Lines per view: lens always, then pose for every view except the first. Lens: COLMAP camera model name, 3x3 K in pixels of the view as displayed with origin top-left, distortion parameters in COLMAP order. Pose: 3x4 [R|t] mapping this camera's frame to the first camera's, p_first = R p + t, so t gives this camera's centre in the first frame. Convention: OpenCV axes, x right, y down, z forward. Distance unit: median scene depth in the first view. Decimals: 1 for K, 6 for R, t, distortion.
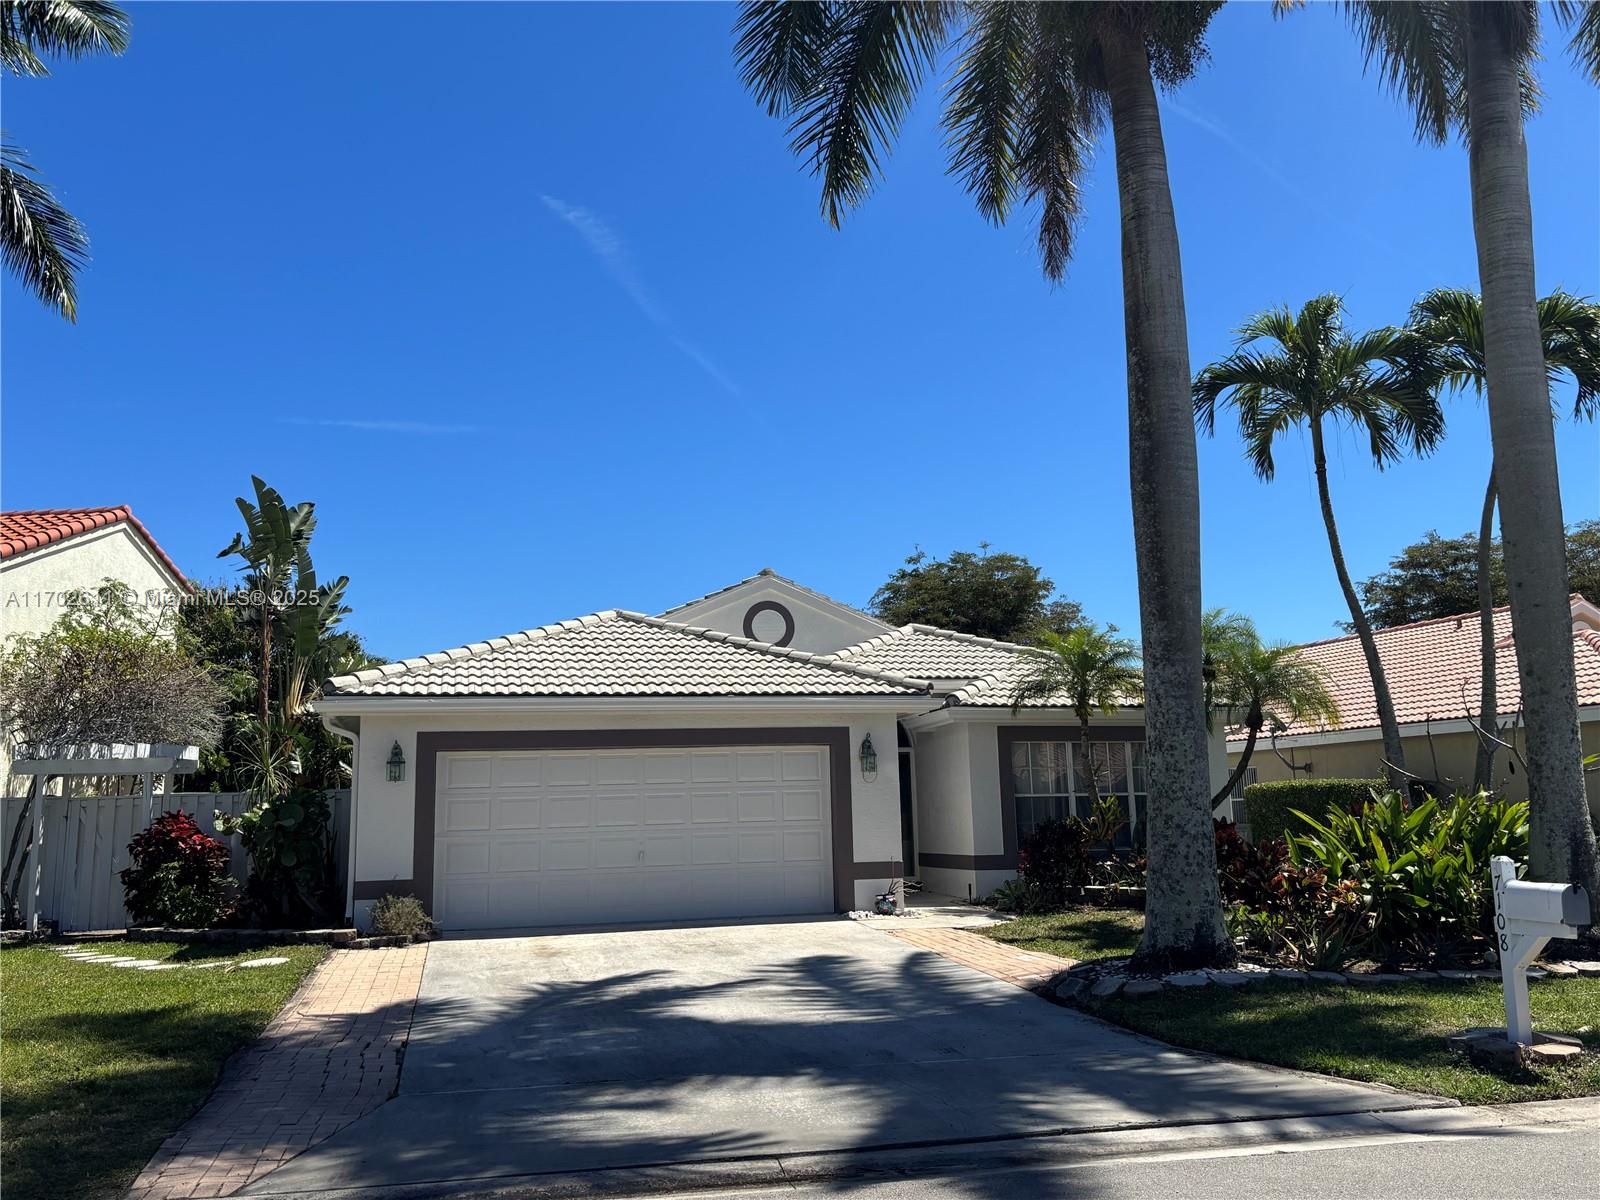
lens RADIAL K [[1285.8, 0, 802.1], [0, 1285.8, 608.5], [0, 0, 1]] dist [0.038359, -0.023411]
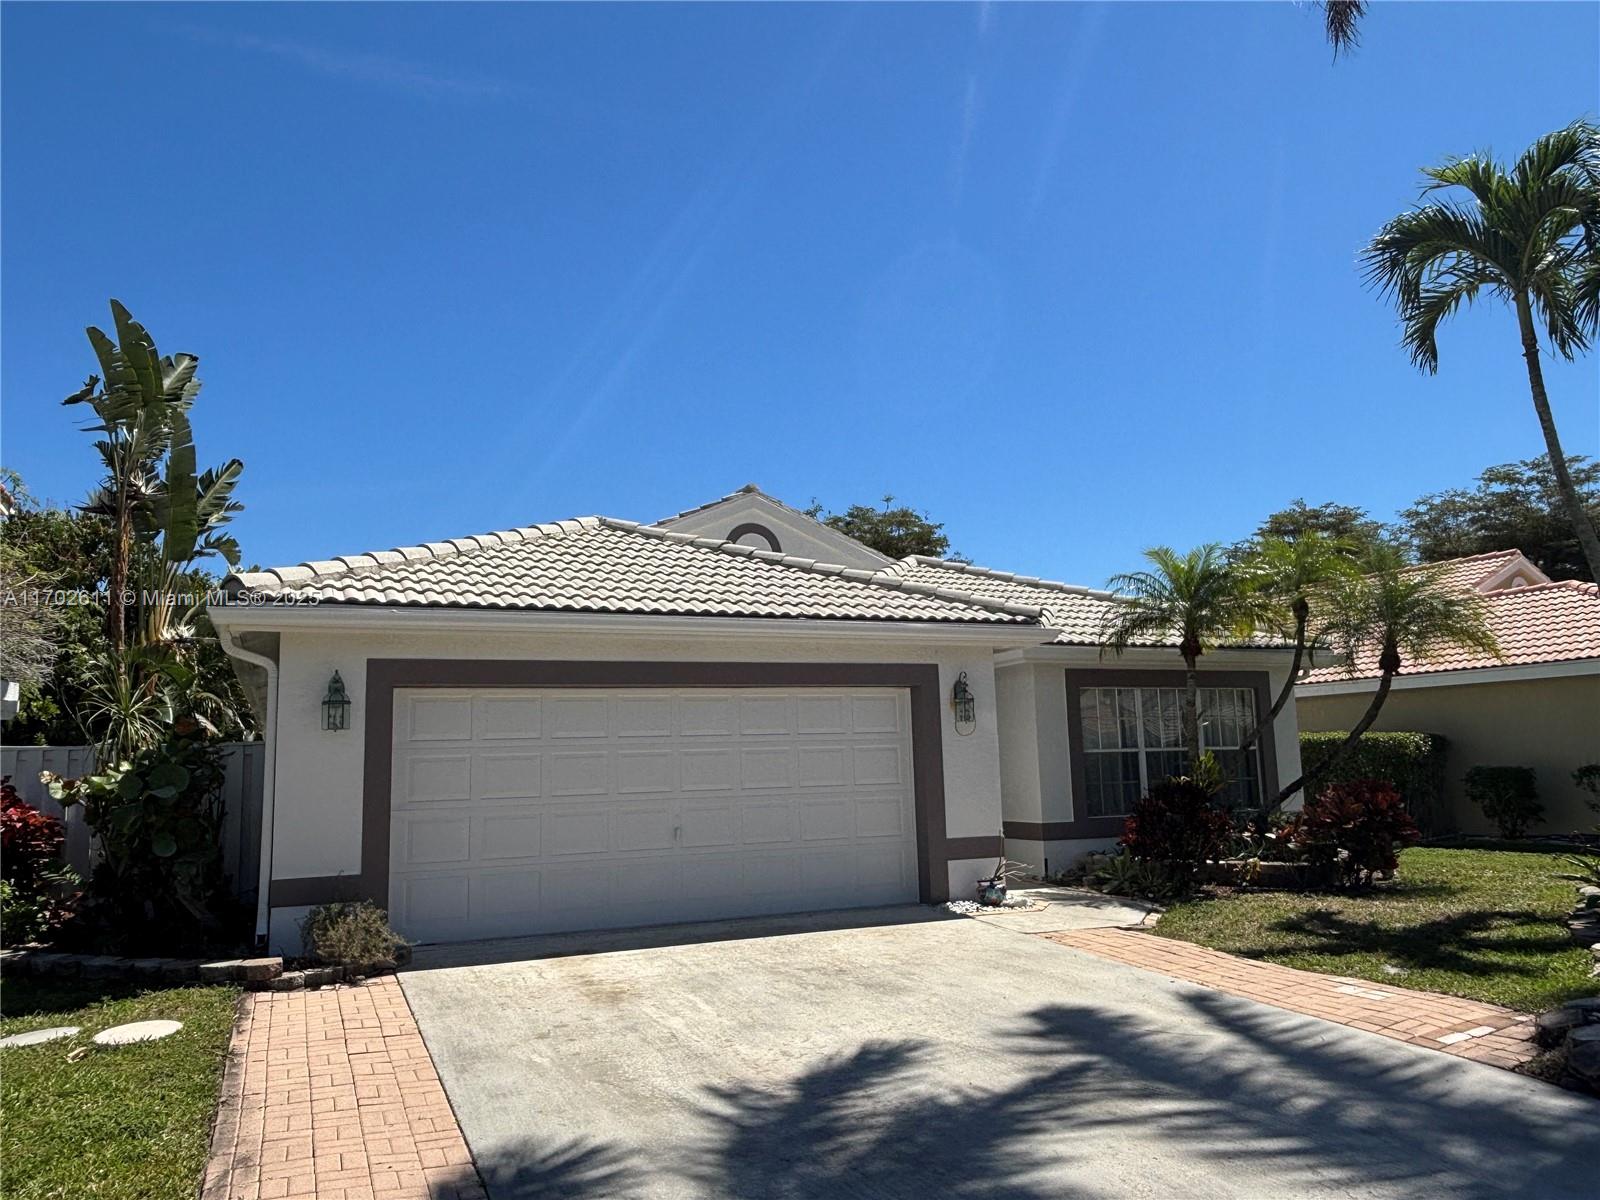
lens RADIAL K [[1142.3, 0, 785.7], [0, 1142.3, 595.5], [0, 0, 1]] dist [0.017486, -0.014235]
pose [[0.988500, 0.020634, 0.149807, -0.158811], [-0.021971, 0.999732, 0.007276, 0.049073], [-0.149617, -0.010483, 0.988688, 0.341183]]
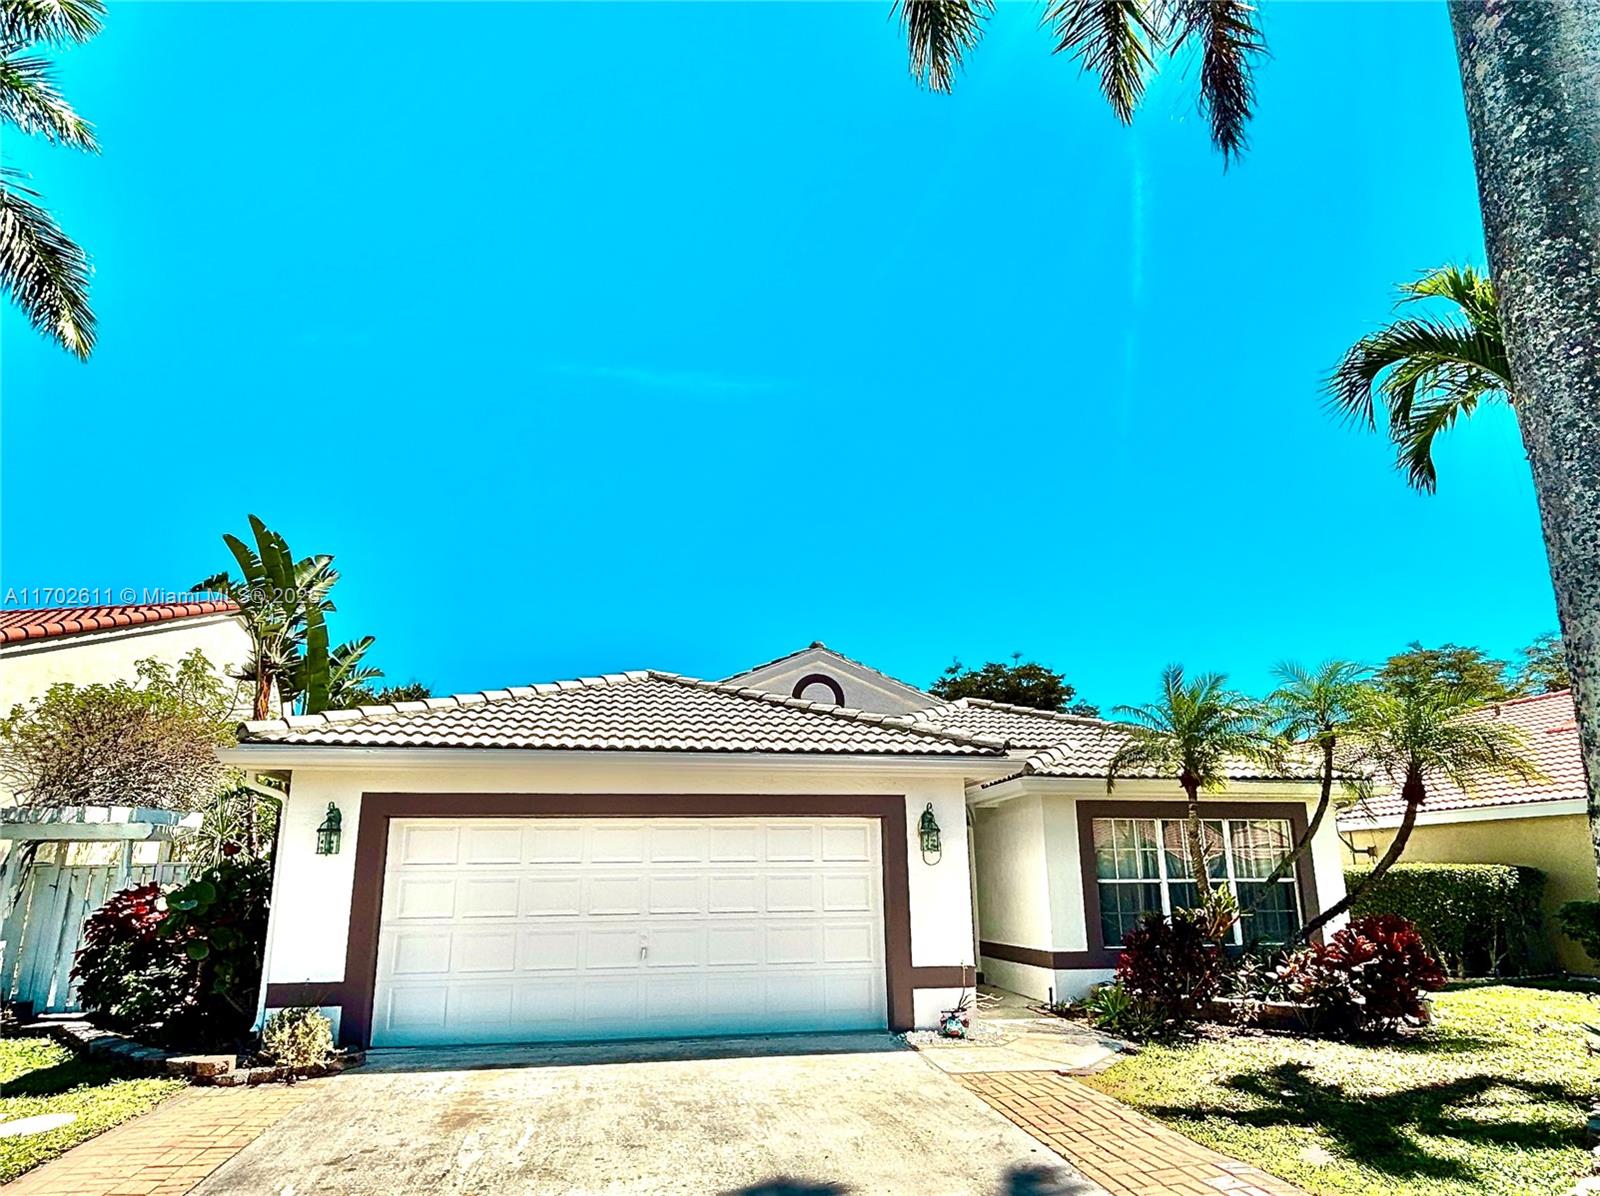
lens RADIAL K [[898.8, 0, 786.9], [0, 898.8, 674.4], [0, 0, 1]] dist [-0.000096, -0.000291]
pose [[0.996632, -0.001967, -0.081976, 0.008843], [-0.003533, 0.997754, -0.066889, 0.054923], [0.081923, 0.066953, 0.994387, 0.430879]]
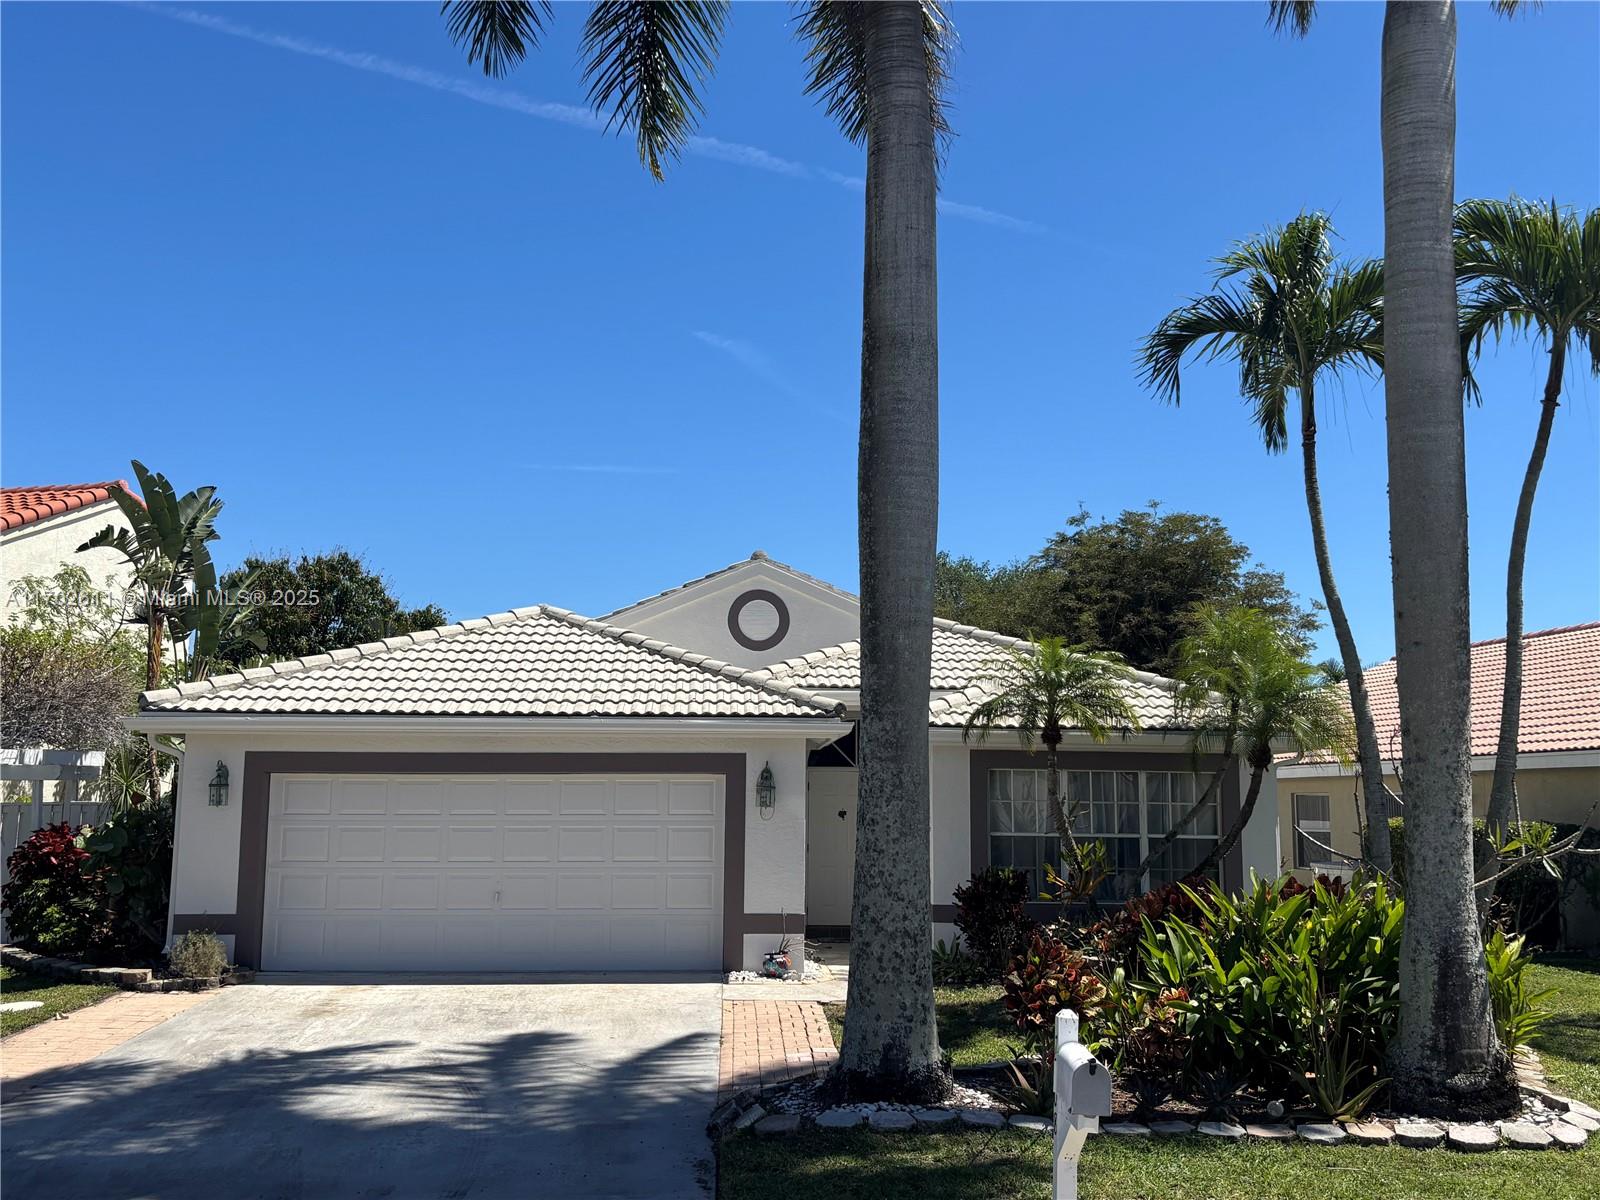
lens RADIAL K [[1497.1, 0, 795.6], [0, 1497.1, 609.8], [0, 0, 1]] dist [0.037571, 0.000000]
pose [[0.979137, 0.005940, -0.203113, 0.270514], [0.001155, 0.999394, 0.034794, -0.036478], [0.203197, -0.034303, 0.978537, 0.049177]]
